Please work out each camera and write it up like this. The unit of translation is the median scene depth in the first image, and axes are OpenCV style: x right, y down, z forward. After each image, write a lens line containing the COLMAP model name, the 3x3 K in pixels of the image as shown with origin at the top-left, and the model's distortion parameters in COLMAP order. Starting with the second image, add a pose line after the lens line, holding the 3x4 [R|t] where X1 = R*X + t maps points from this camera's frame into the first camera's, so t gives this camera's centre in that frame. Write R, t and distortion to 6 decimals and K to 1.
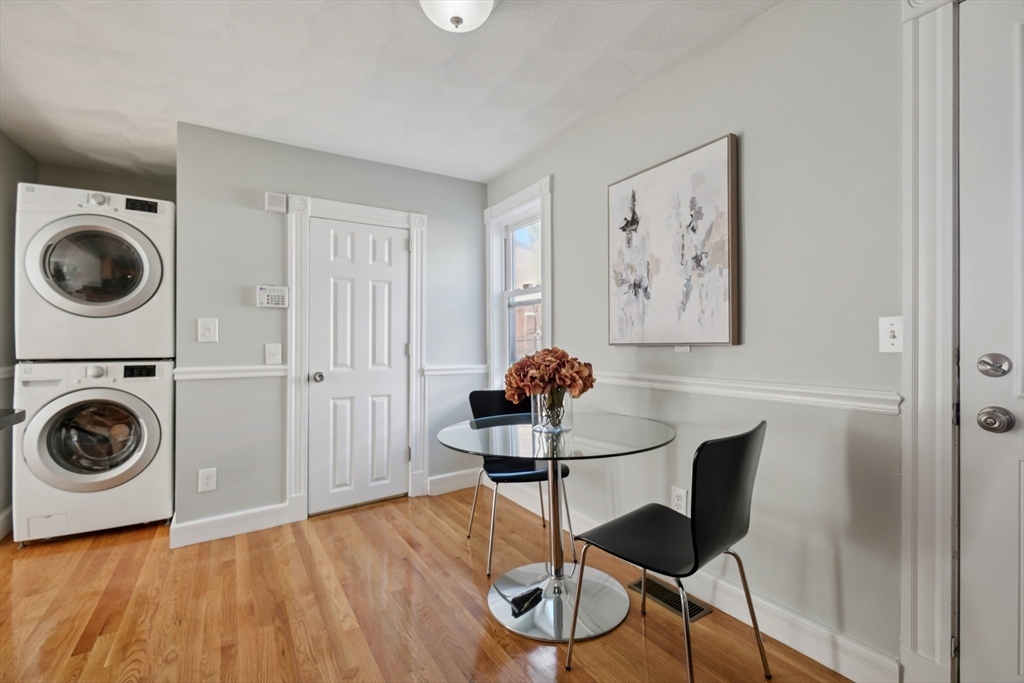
lens RADIAL K [[449.5, 0, 513.0], [0, 449.5, 341.0], [0, 0, 1]] dist [-0.001172, -0.000810]
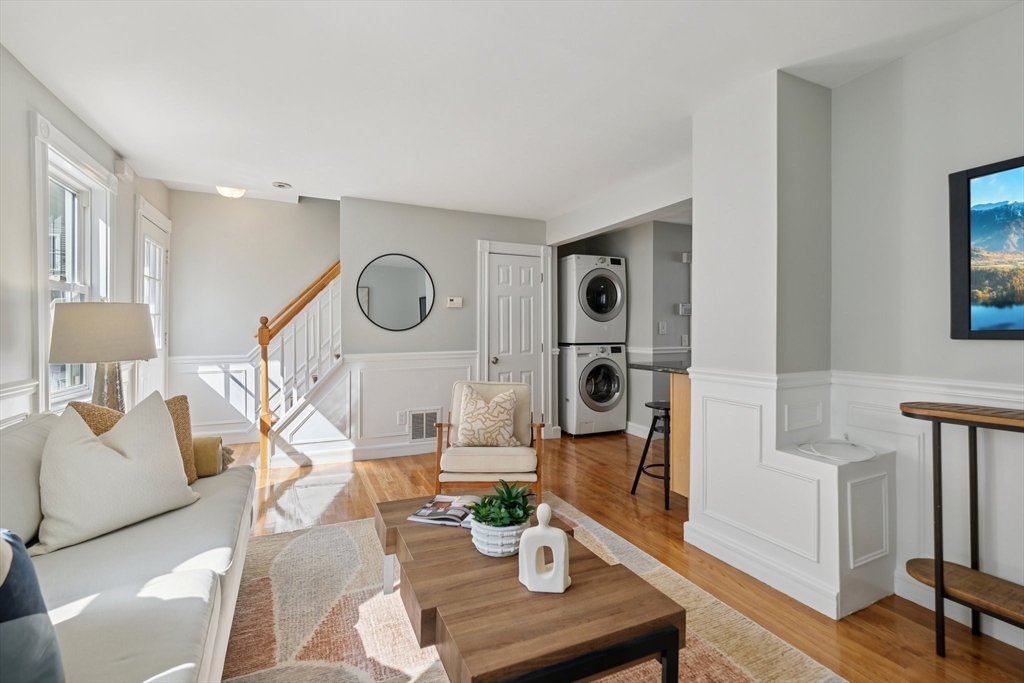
lens RADIAL K [[449.5, 0, 516.0], [0, 449.5, 333.1], [0, 0, 1]] dist [-0.001172, -0.000810]
pose [[0.993397, -0.003568, -0.114674, -1.224723], [0.004568, 0.999954, 0.008460, -0.024587], [0.114638, -0.008928, 0.993367, -1.099531]]
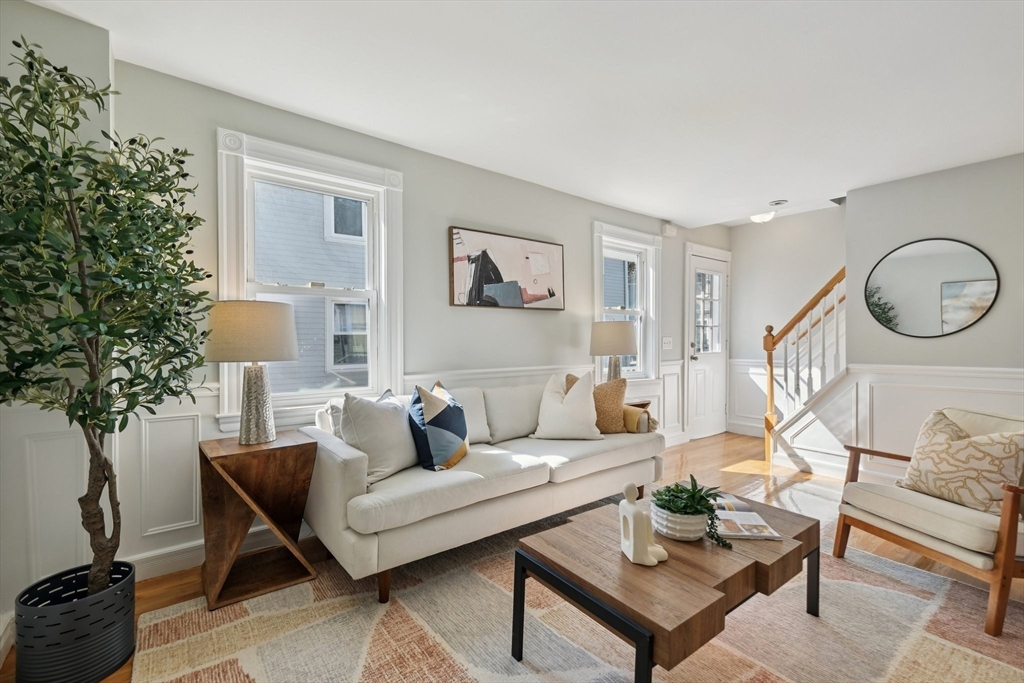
lens RADIAL K [[449.5, 0, 517.3], [0, 449.5, 343.1], [0, 0, 1]] dist [-0.001172, -0.000810]
pose [[0.101465, 0.002176, -0.994837, -0.615346], [0.005180, 0.999983, 0.002716, -0.012223], [0.994826, -0.005429, 0.101452, -0.767446]]
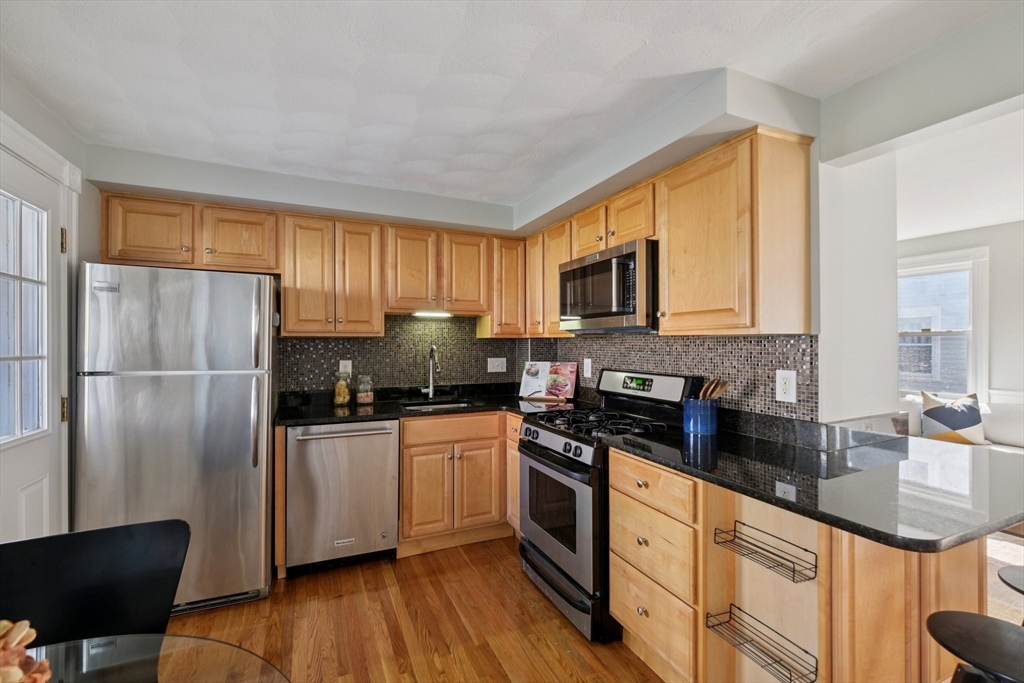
lens RADIAL K [[449.5, 0, 517.7], [0, 449.5, 341.6], [0, 0, 1]] dist [-0.001172, -0.000810]
pose [[-0.992868, 0.000920, 0.119215, -0.266843], [0.000622, 0.999997, -0.002533, -0.105379], [-0.119217, -0.002441, -0.992865, 1.024163]]
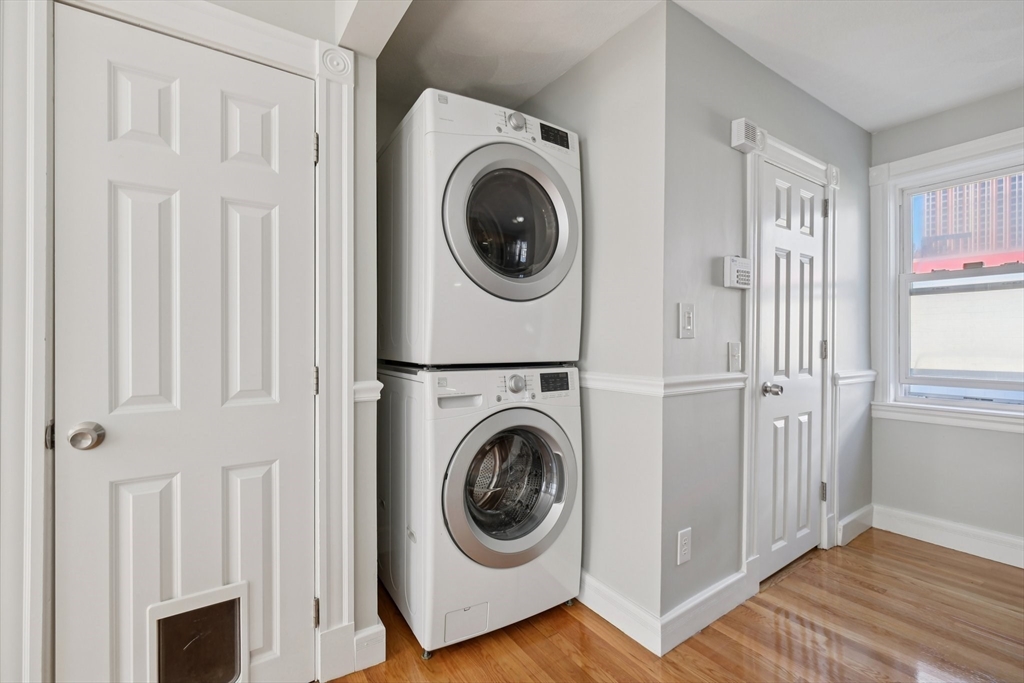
lens RADIAL K [[449.5, 0, 510.9], [0, 449.5, 344.1], [0, 0, 1]] dist [-0.001172, -0.000810]
pose [[0.999664, 0.000597, 0.025929, -1.084400], [-0.000686, 0.999994, 0.003437, 0.010132], [-0.025927, -0.003453, 0.999658, 0.388051]]
